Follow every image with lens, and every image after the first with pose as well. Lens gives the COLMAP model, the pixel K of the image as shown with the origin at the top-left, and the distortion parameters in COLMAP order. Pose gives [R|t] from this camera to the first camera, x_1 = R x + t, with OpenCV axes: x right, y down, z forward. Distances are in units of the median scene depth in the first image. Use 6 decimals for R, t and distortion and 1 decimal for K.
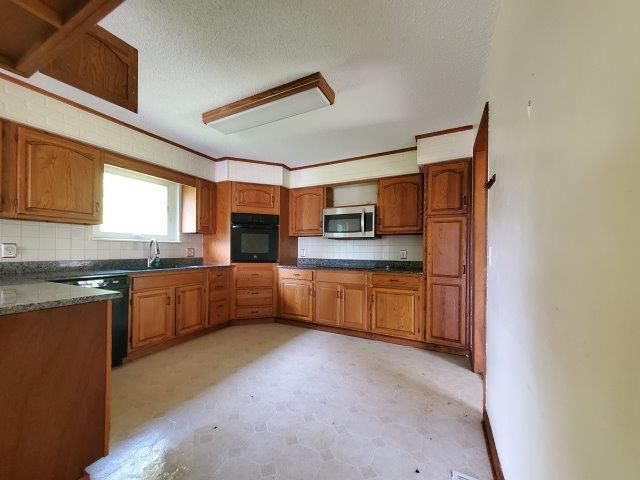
lens RADIAL K [[253.1, 0, 317.3], [0, 253.1, 249.4], [0, 0, 1]] dist [0.002811, 0.000364]
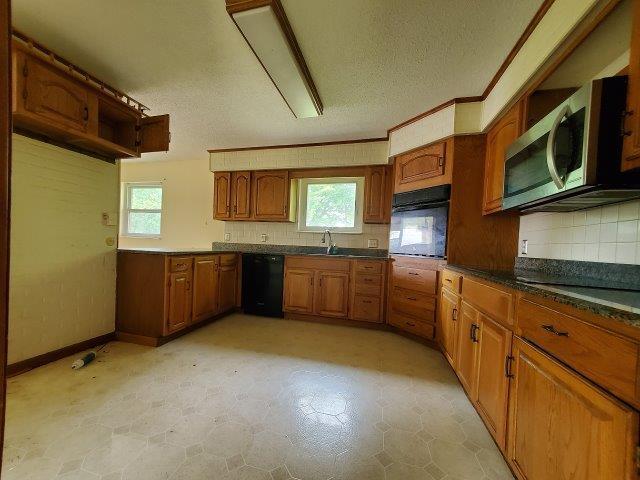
lens RADIAL K [[257.0, 0, 309.0], [0, 257.0, 250.0], [0, 0, 1]] dist [0.003067, 0.000122]
pose [[0.189142, 0.019006, -0.981766, 0.423256], [-0.031386, 0.999419, 0.013301, 0.031220], [0.981448, 0.028298, 0.189628, 0.557260]]
